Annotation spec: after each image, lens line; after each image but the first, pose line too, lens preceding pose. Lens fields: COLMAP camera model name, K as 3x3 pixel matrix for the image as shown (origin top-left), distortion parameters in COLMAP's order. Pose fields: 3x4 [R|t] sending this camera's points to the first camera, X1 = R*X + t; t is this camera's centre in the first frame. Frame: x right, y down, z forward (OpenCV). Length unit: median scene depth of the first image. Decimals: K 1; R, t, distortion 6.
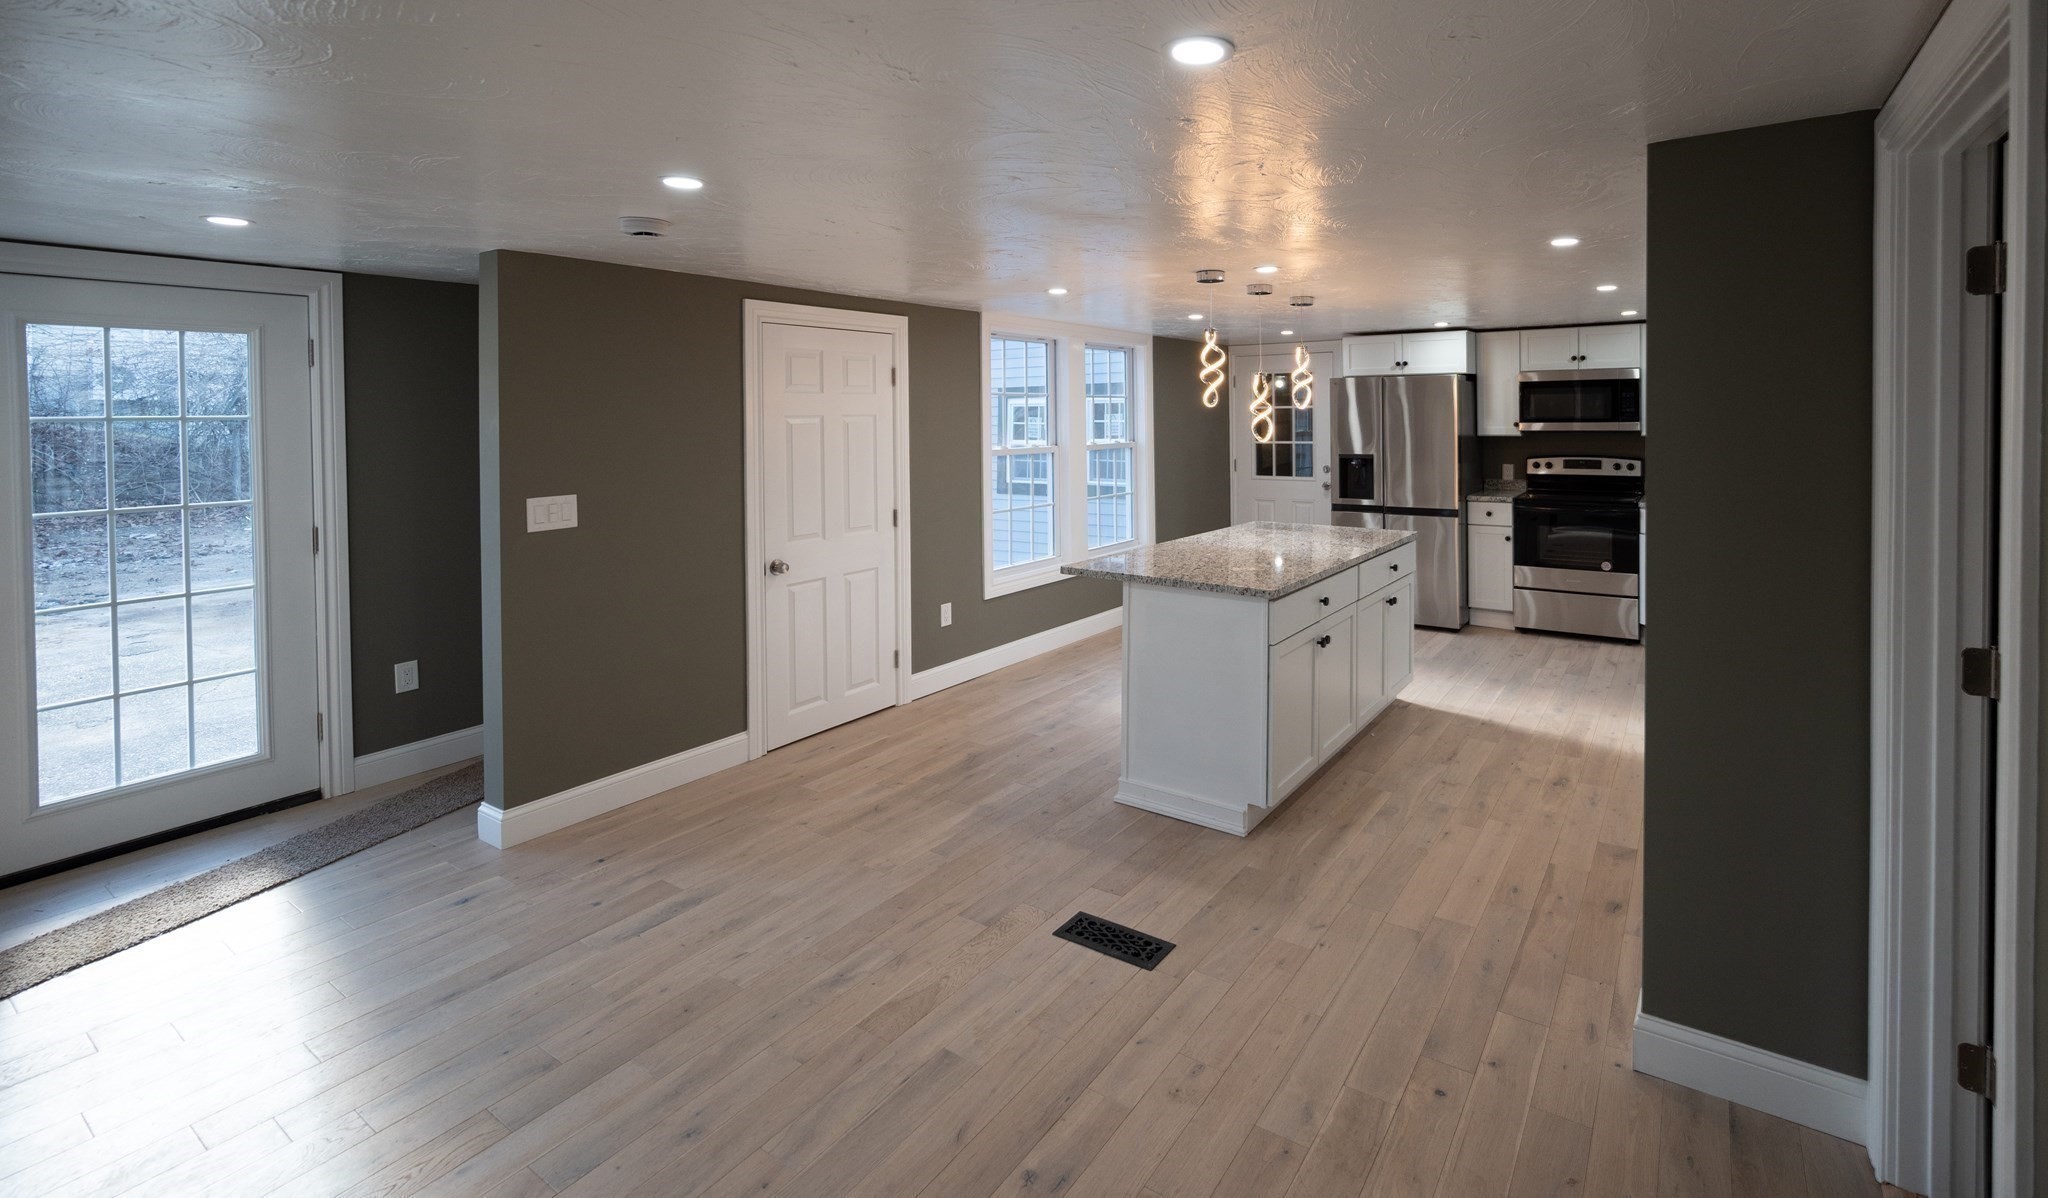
lens RADIAL K [[831.3, 0, 1088.5], [0, 831.3, 603.5], [0, 0, 1]] dist [0.002001, 0.000103]
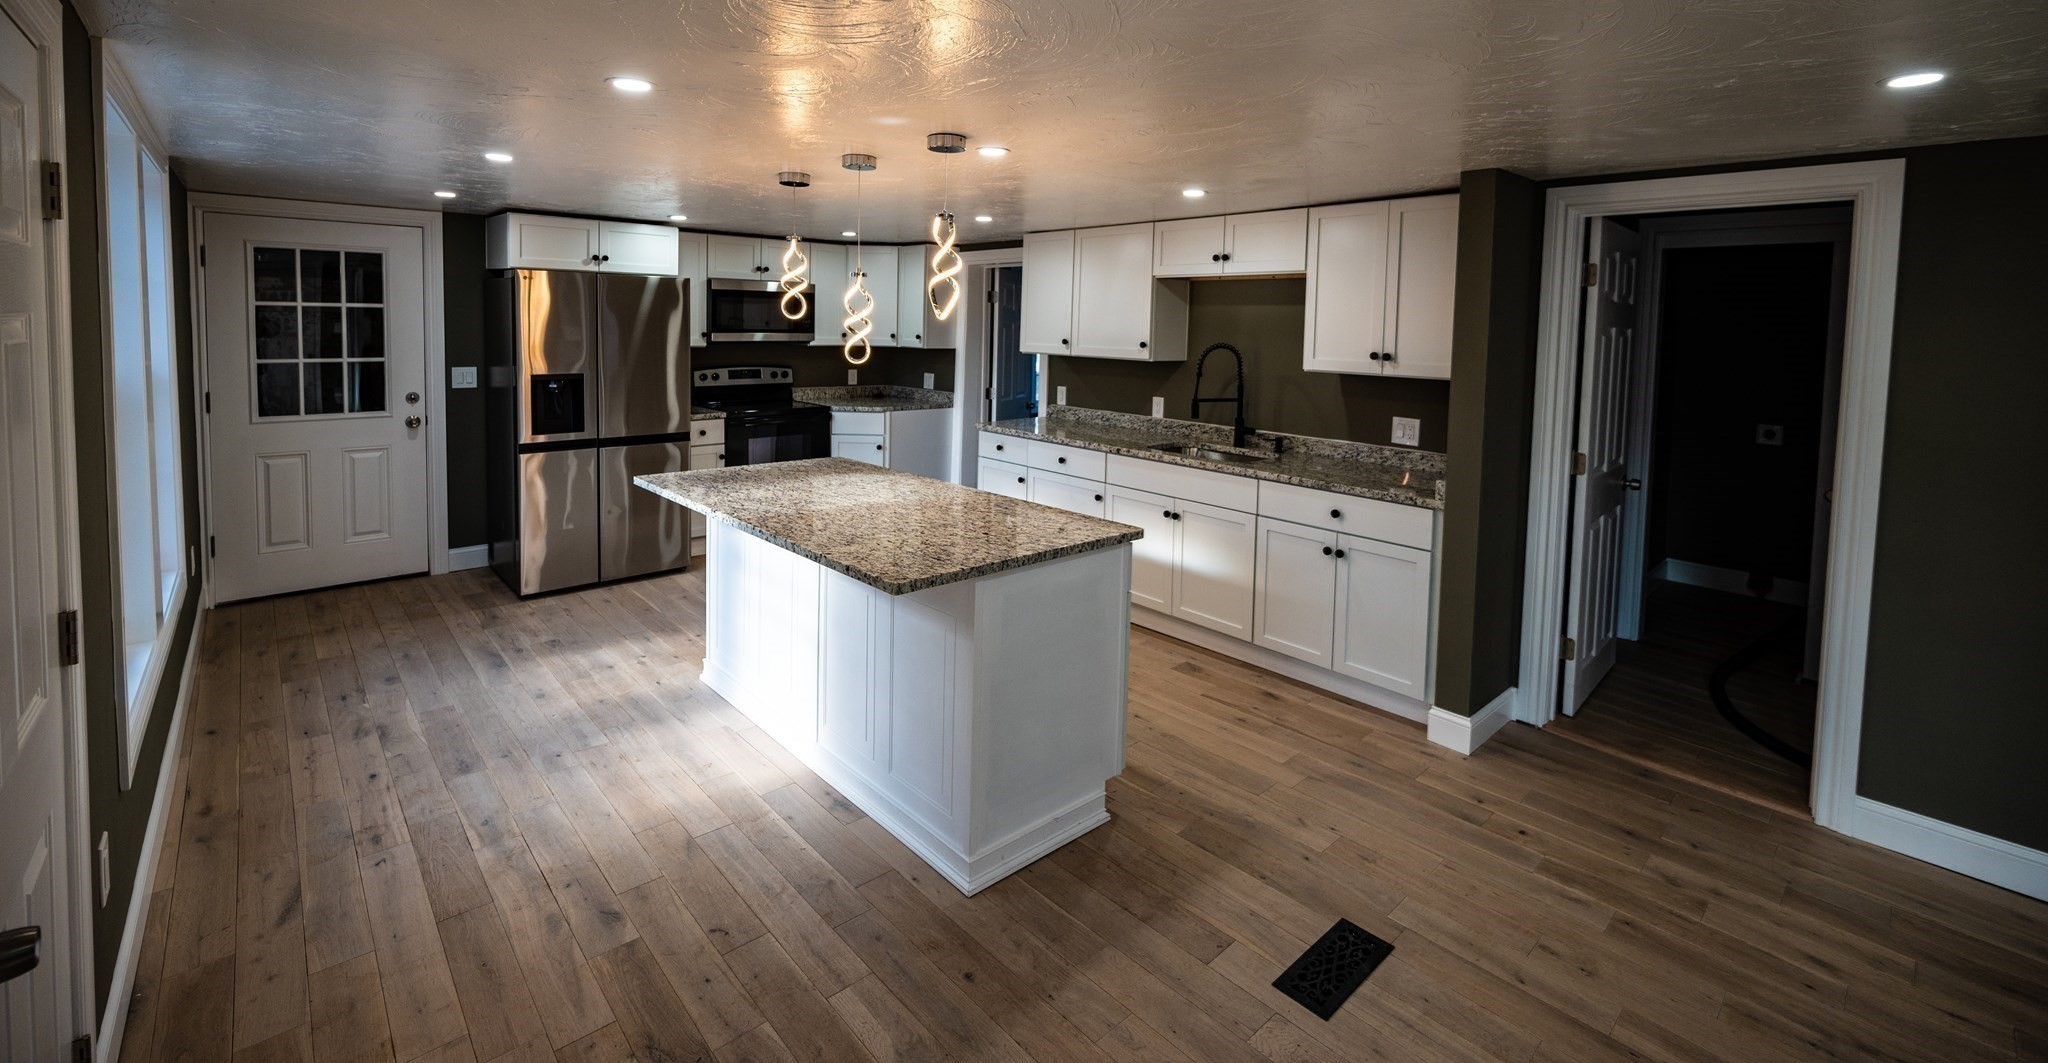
lens RADIAL K [[833.8, 0, 1024.0], [0, 833.8, 531.5], [0, 0, 1]] dist [-0.000112, -0.000008]
pose [[0.253853, -0.225774, 0.940524, -0.578873], [0.193452, 0.964580, 0.179335, -0.183145], [-0.947700, 0.136421, 0.288538, 0.765060]]
